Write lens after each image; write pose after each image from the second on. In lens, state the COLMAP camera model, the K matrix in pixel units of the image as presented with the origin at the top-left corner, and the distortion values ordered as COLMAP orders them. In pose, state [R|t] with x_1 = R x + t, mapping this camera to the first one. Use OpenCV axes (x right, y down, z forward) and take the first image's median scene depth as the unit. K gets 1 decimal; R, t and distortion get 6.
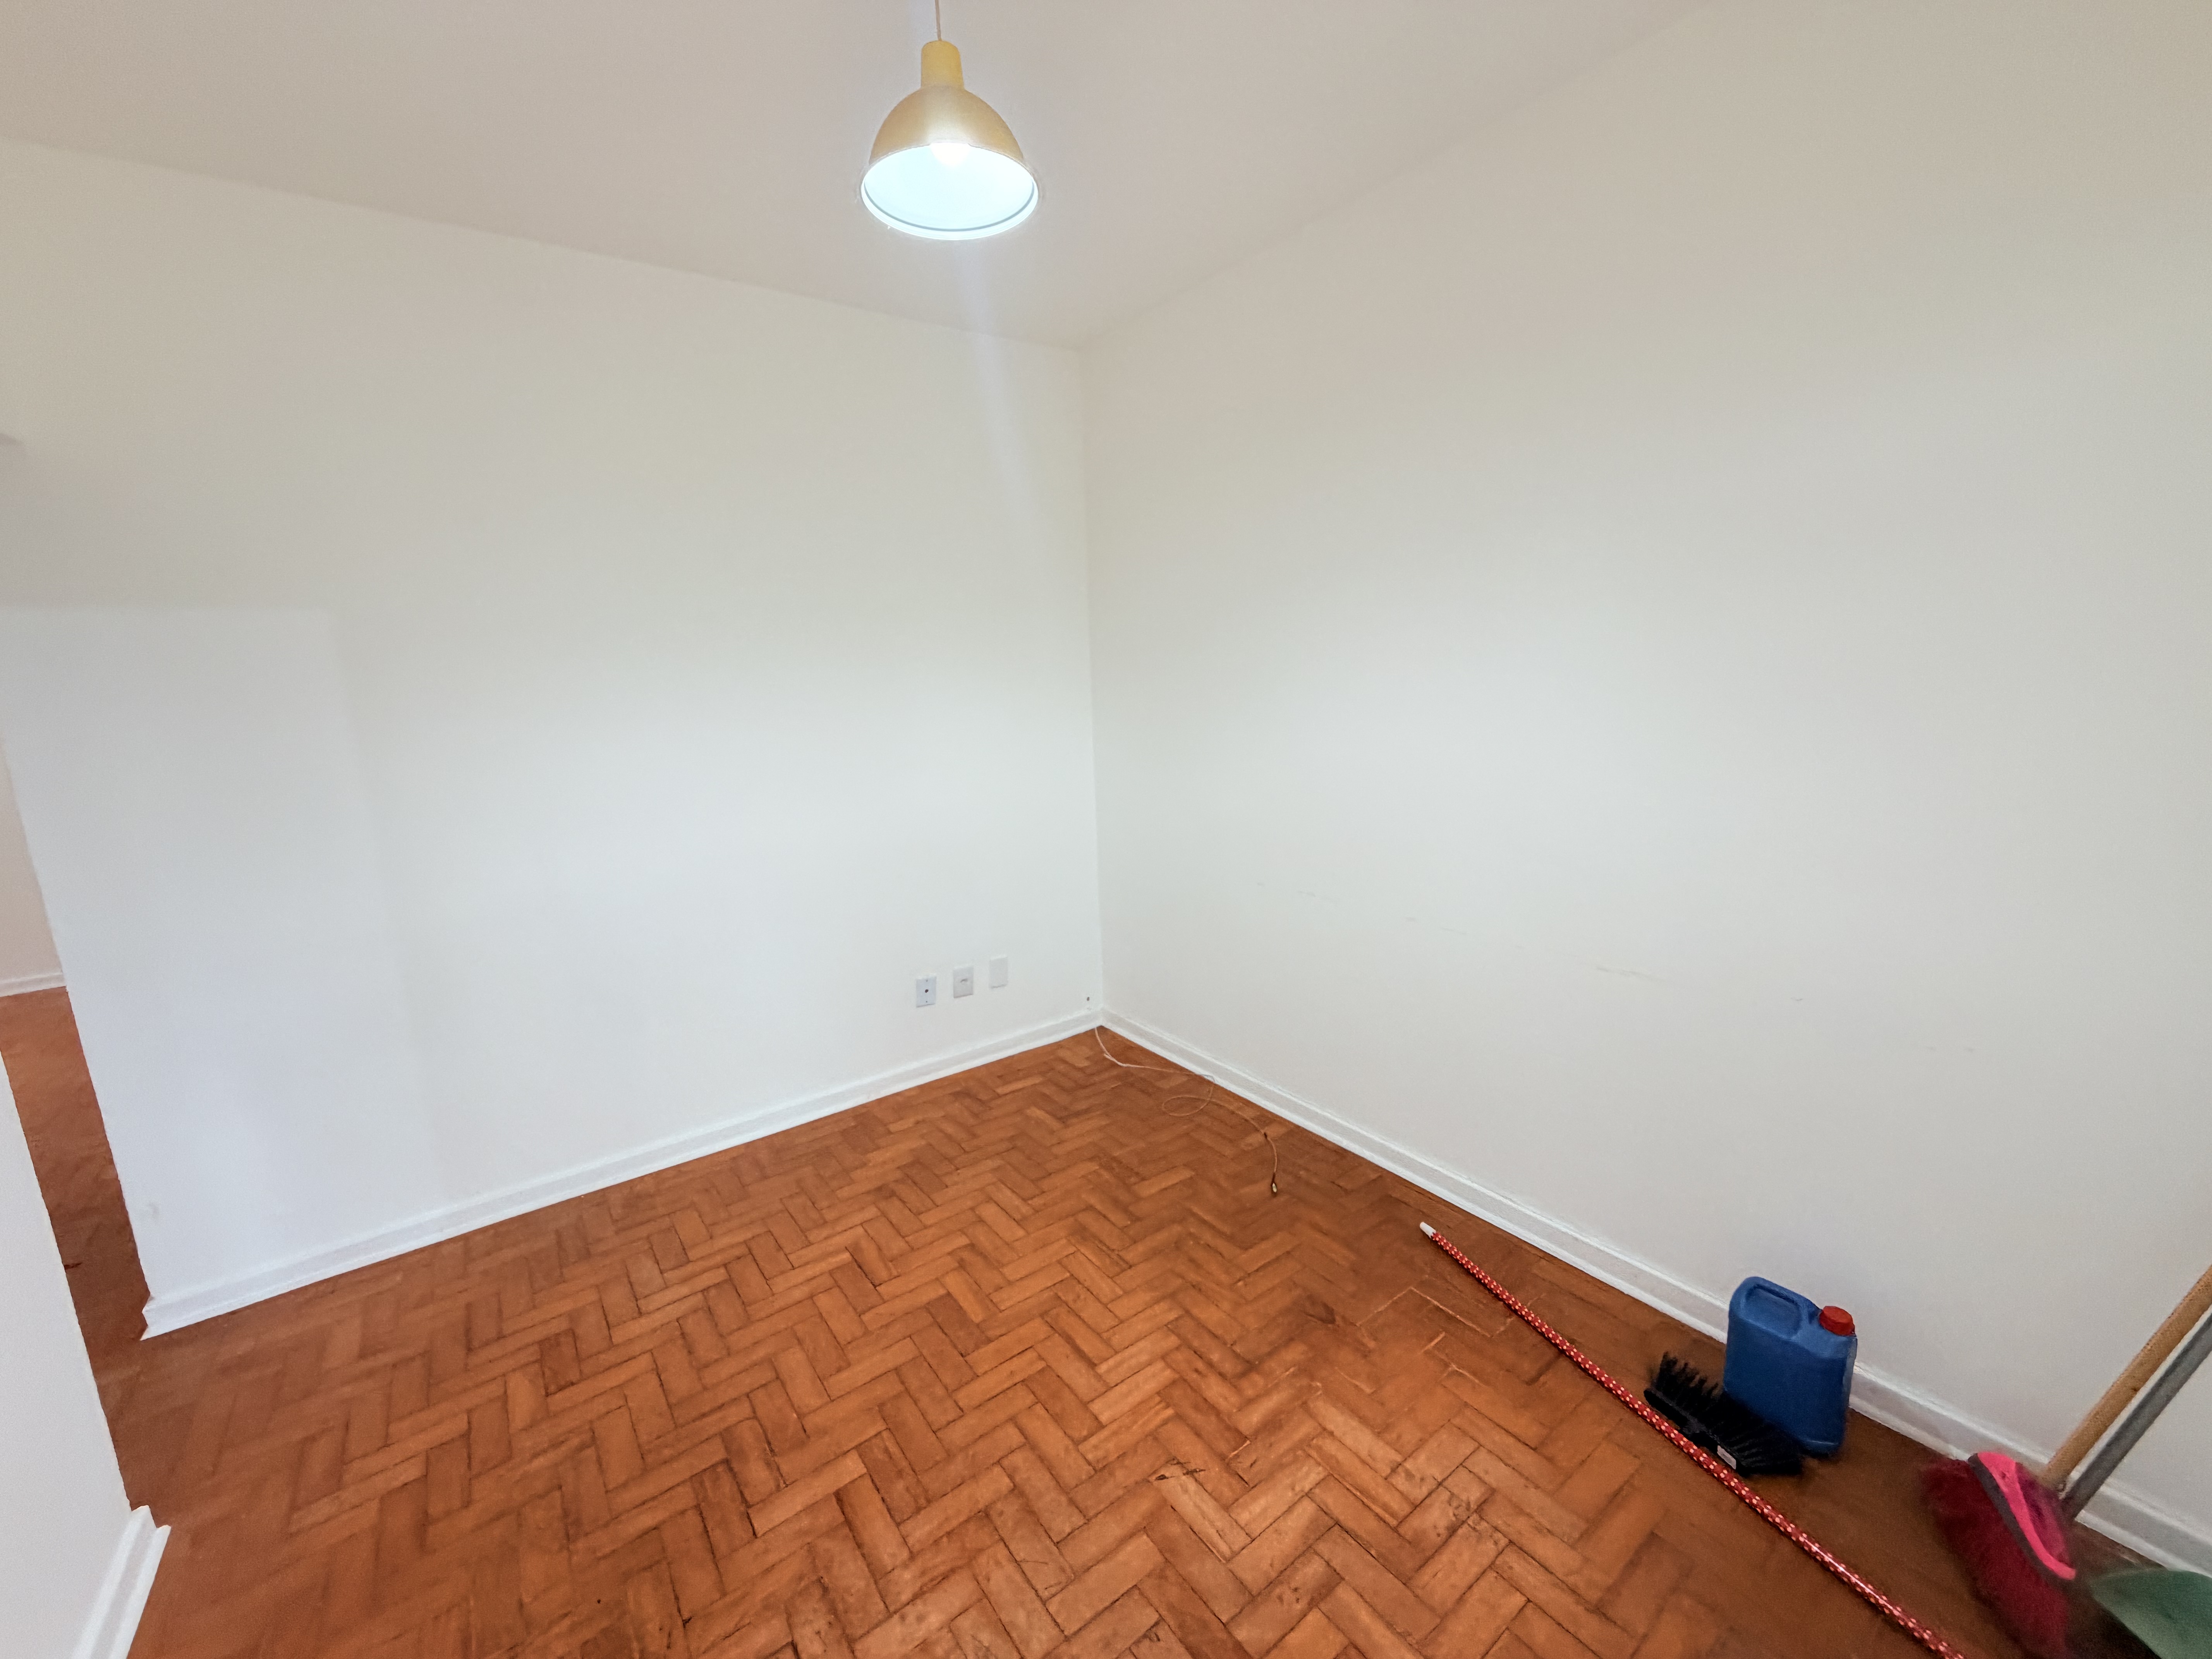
lens RADIAL K [[883.2, 0, 1101.7], [0, 883.2, 831.2], [0, 0, 1]] dist [0.001236, -0.000307]
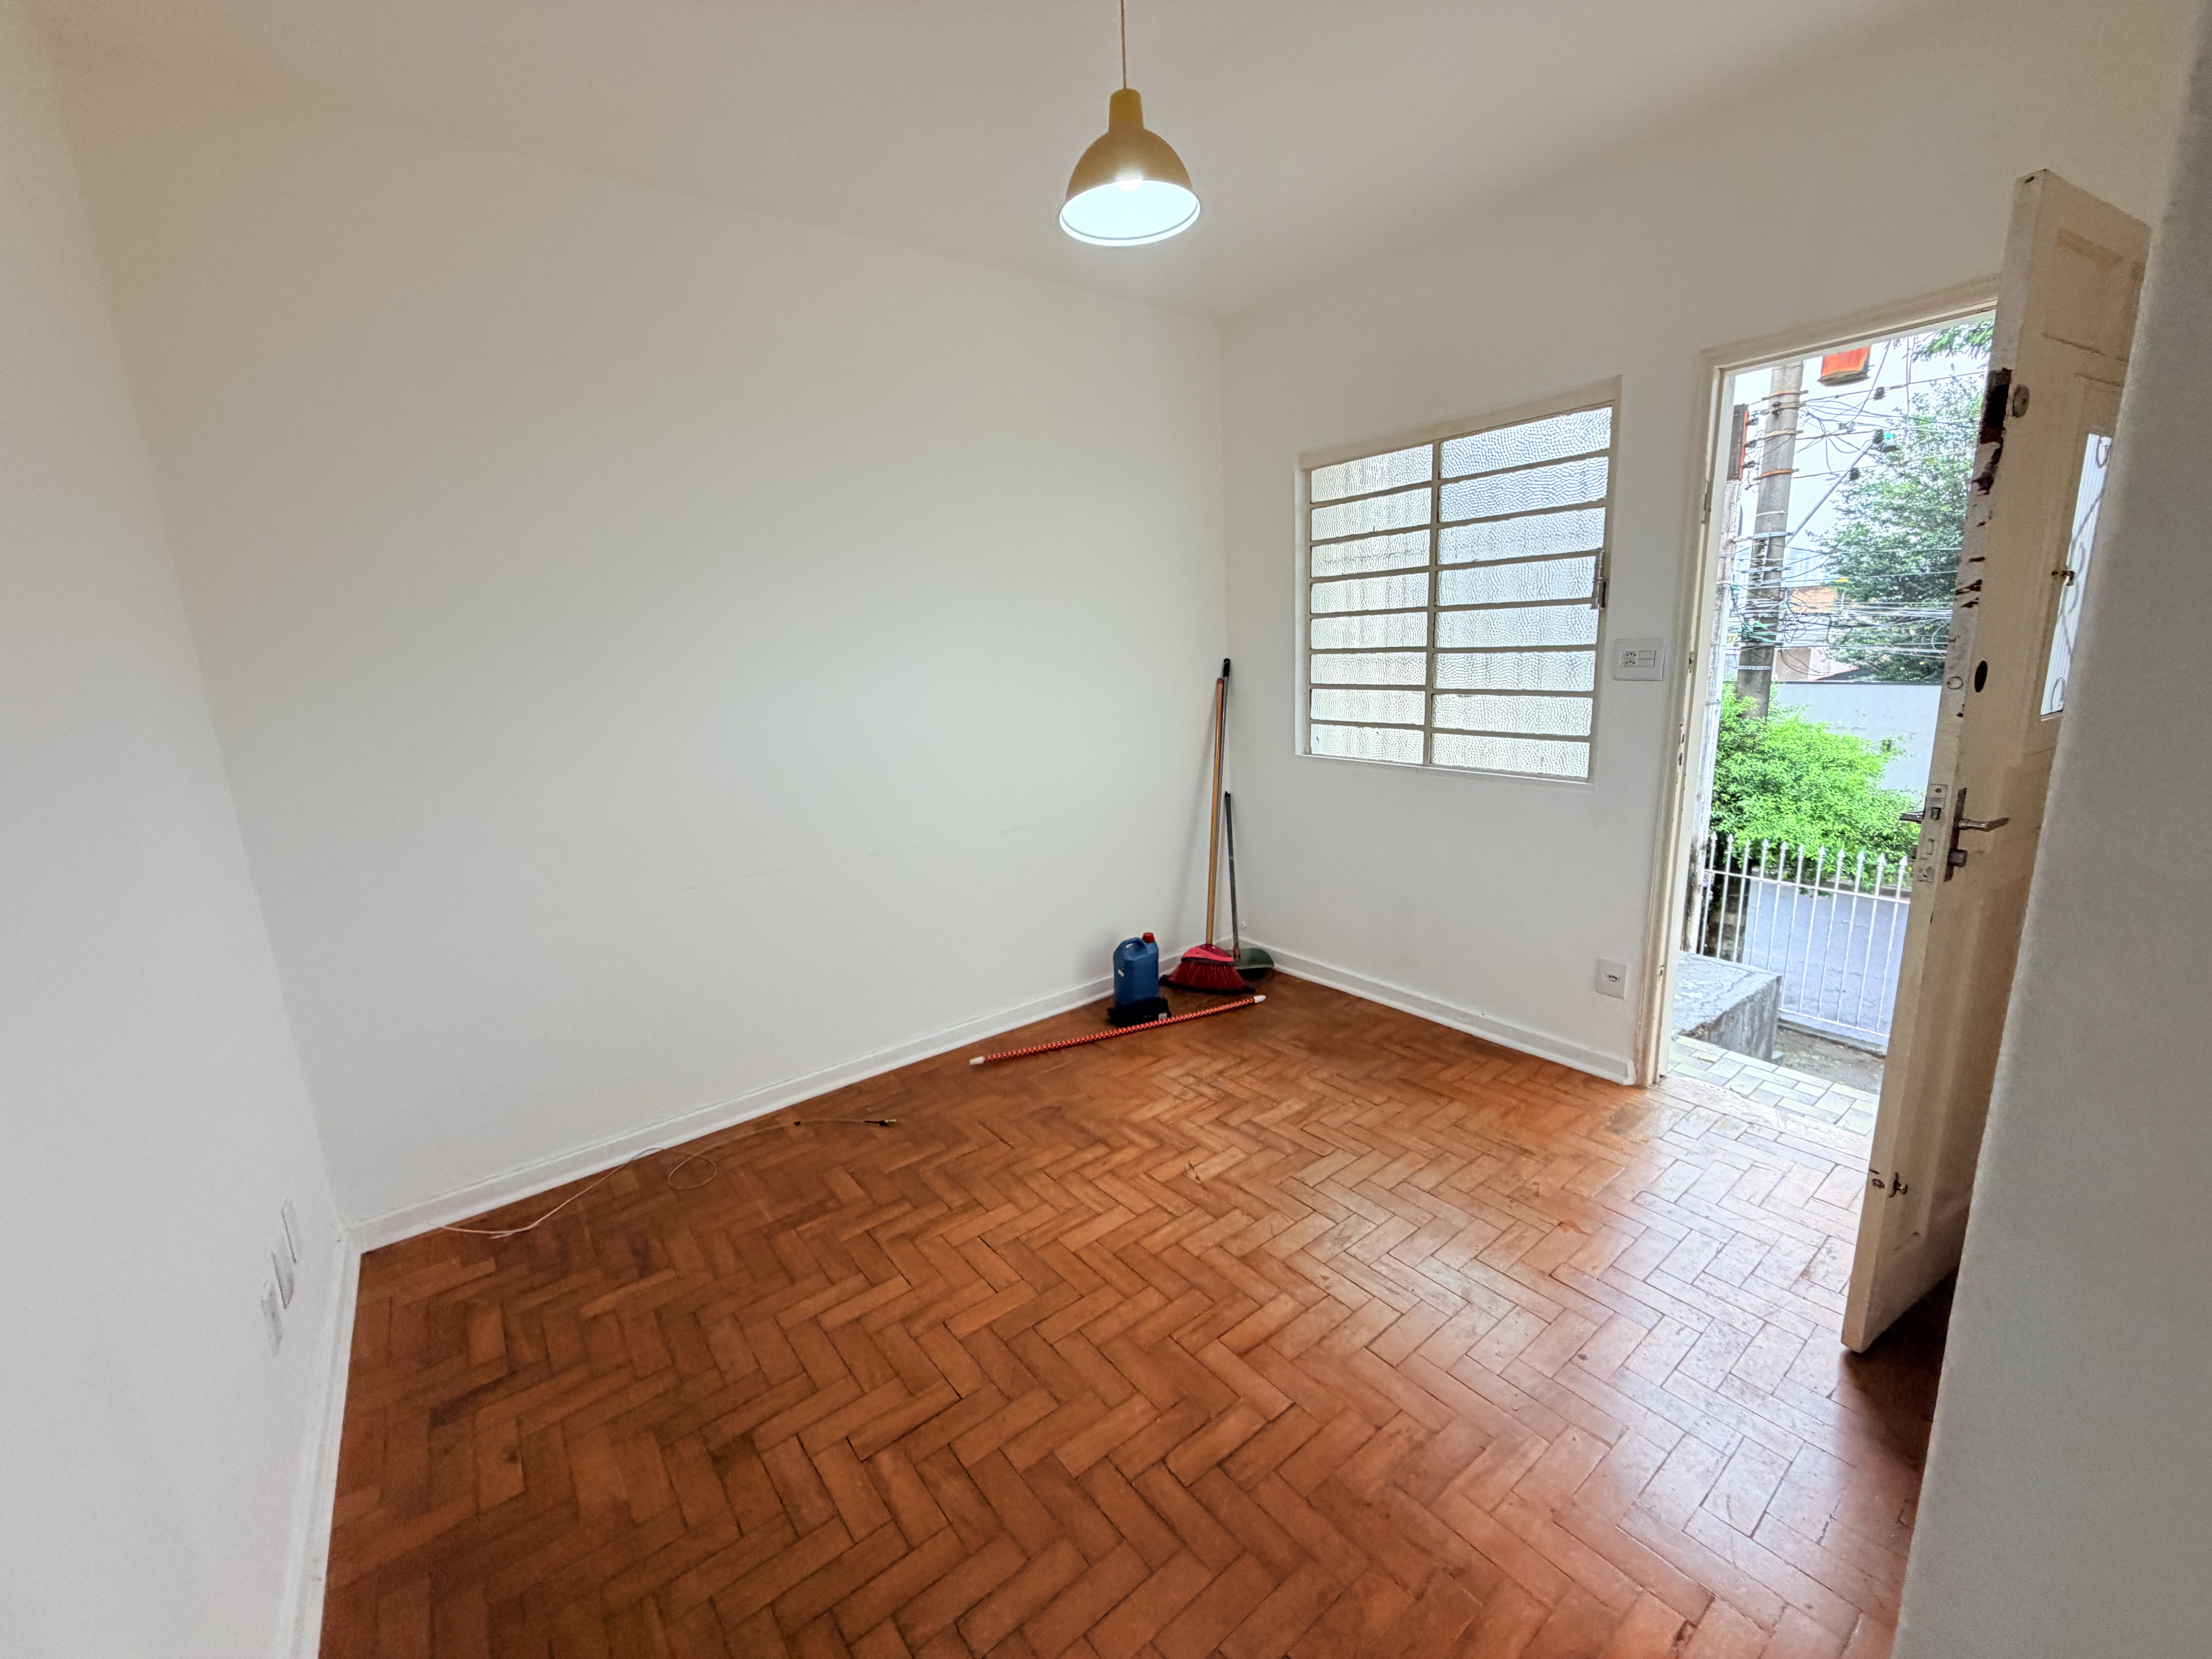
lens RADIAL K [[883.2, 0, 1104.9], [0, 883.2, 822.8], [0, 0, 1]] dist [0.001236, -0.000307]
pose [[-0.022332, -0.158457, 0.987113, -1.157290], [0.229384, 0.960207, 0.159327, -0.082680], [-0.973080, 0.229986, 0.014904, 0.912283]]
